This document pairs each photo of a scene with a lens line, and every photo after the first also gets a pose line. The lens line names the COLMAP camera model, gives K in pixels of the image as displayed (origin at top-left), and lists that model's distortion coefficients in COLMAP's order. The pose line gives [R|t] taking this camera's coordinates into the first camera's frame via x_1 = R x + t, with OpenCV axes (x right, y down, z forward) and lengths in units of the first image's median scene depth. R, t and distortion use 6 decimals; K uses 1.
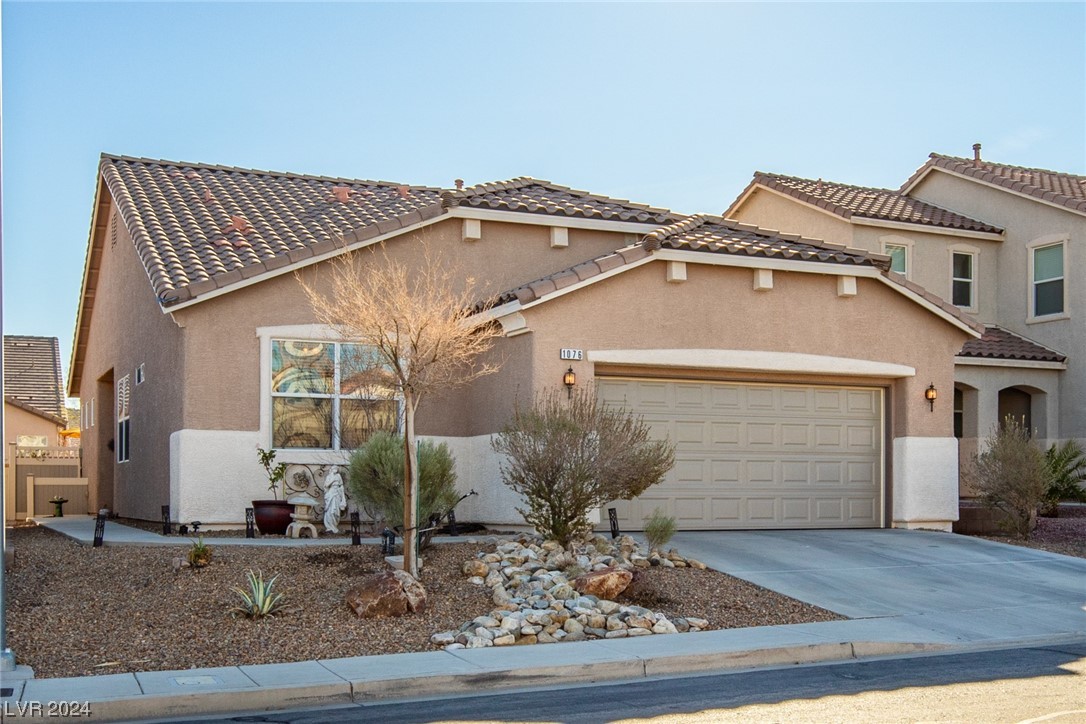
lens RADIAL K [[526.2, 0, 566.4], [0, 526.2, 392.4], [0, 0, 1]] dist [0.001092, 0.000147]
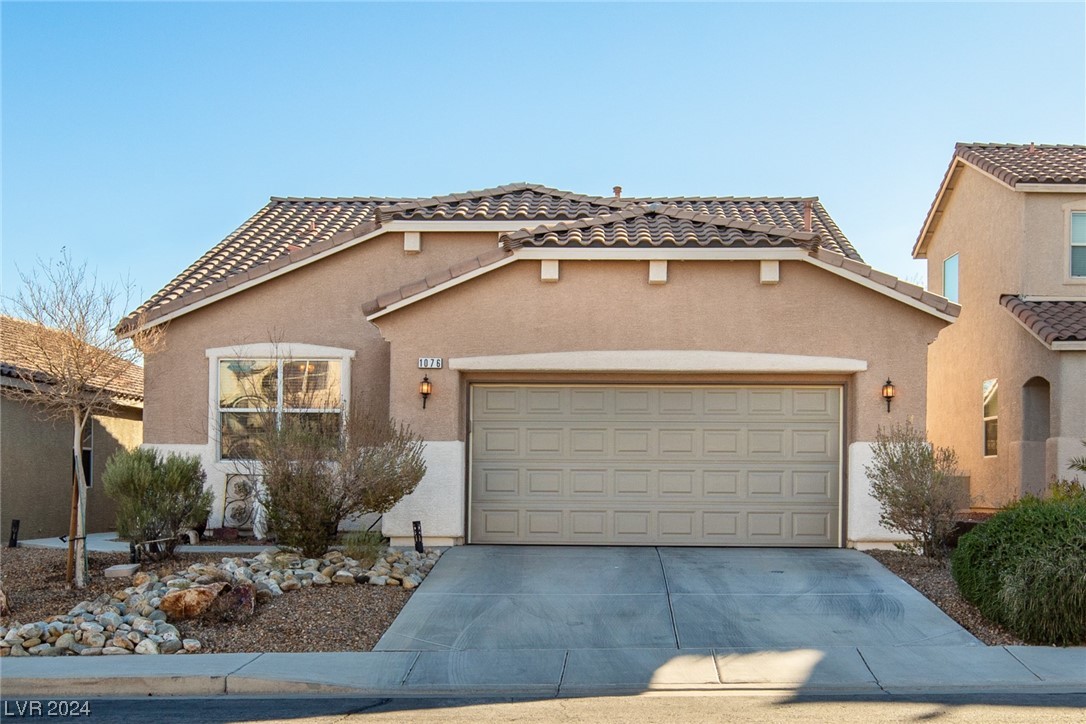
lens RADIAL K [[534.4, 0, 542.1], [0, 534.4, 398.2], [0, 0, 1]] dist [0.001119, -0.000020]
pose [[0.981201, -0.028133, -0.190928, 0.328368], [0.027702, 0.999604, -0.004929, 0.003187], [0.190991, -0.000453, 0.981592, 0.050690]]
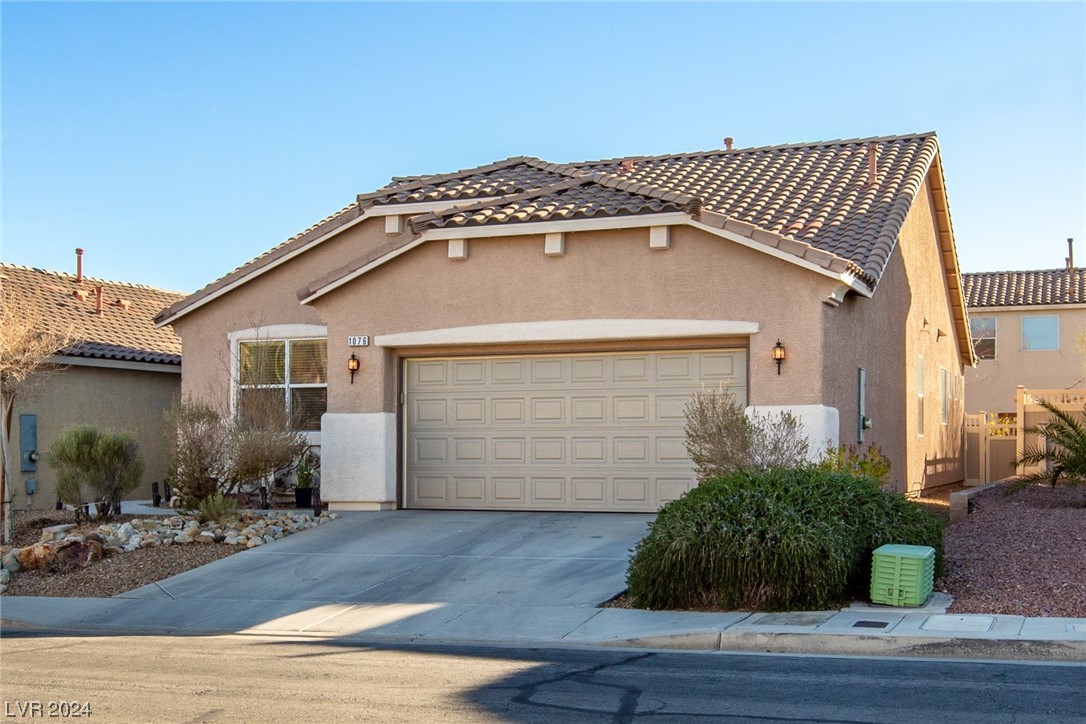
lens RADIAL K [[534.0, 0, 543.0], [0, 534.0, 362.0], [0, 0, 1]] dist [0.003218, 0.000469]
pose [[0.942559, -0.061265, -0.328373, 0.641747], [0.059904, 0.998102, -0.014268, 0.006770], [0.328624, -0.006223, 0.944440, 0.093642]]
